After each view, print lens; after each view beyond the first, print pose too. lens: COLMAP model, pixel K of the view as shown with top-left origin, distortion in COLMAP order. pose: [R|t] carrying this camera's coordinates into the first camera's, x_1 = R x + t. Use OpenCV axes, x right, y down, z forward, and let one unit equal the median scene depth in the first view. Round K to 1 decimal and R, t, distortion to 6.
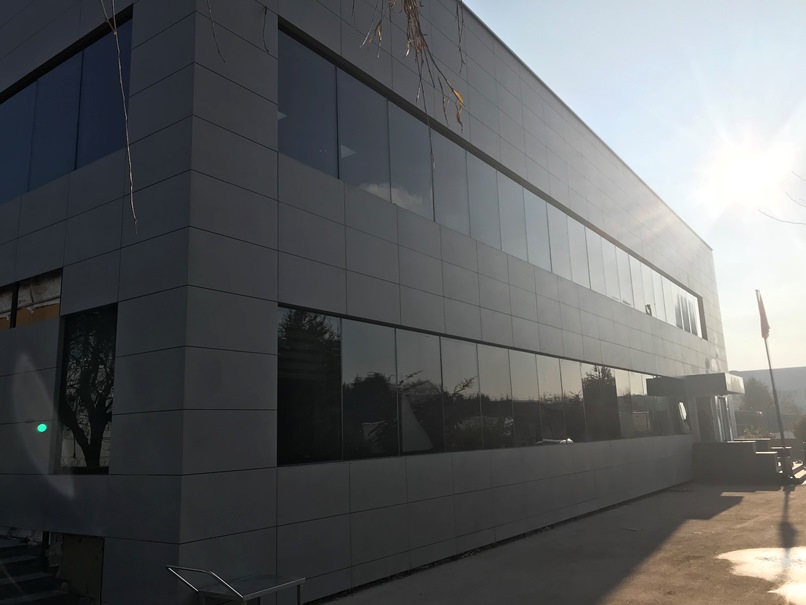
lens RADIAL K [[479.4, 0, 402.2], [0, 479.4, 356.6], [0, 0, 1]] dist [0.001768, -0.000545]
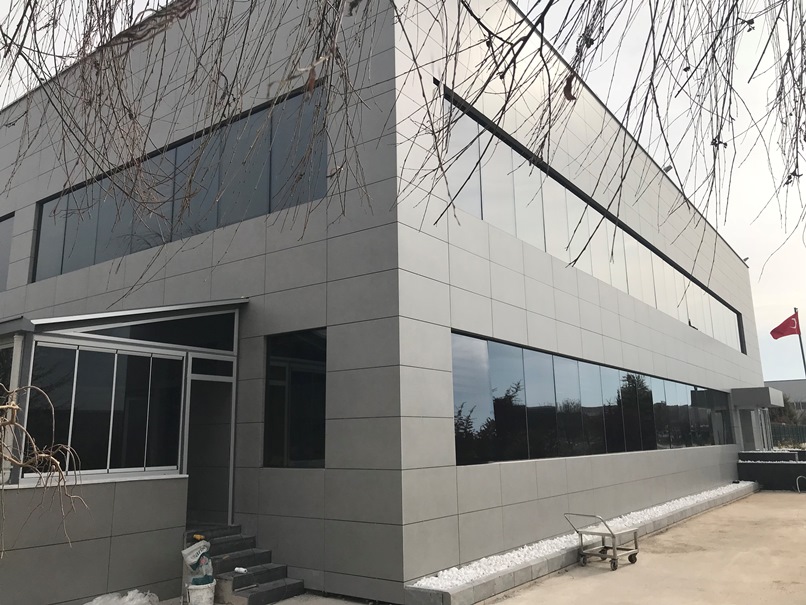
lens RADIAL K [[665.0, 0, 403.0], [0, 665.0, 302.5], [0, 0, 1]] dist [0.037754, -0.053669]
pose [[0.987163, 0.037759, 0.155187, -0.348549], [-0.029363, 0.997996, -0.056044, -0.044503], [-0.156992, 0.050768, 0.986294, -0.347002]]
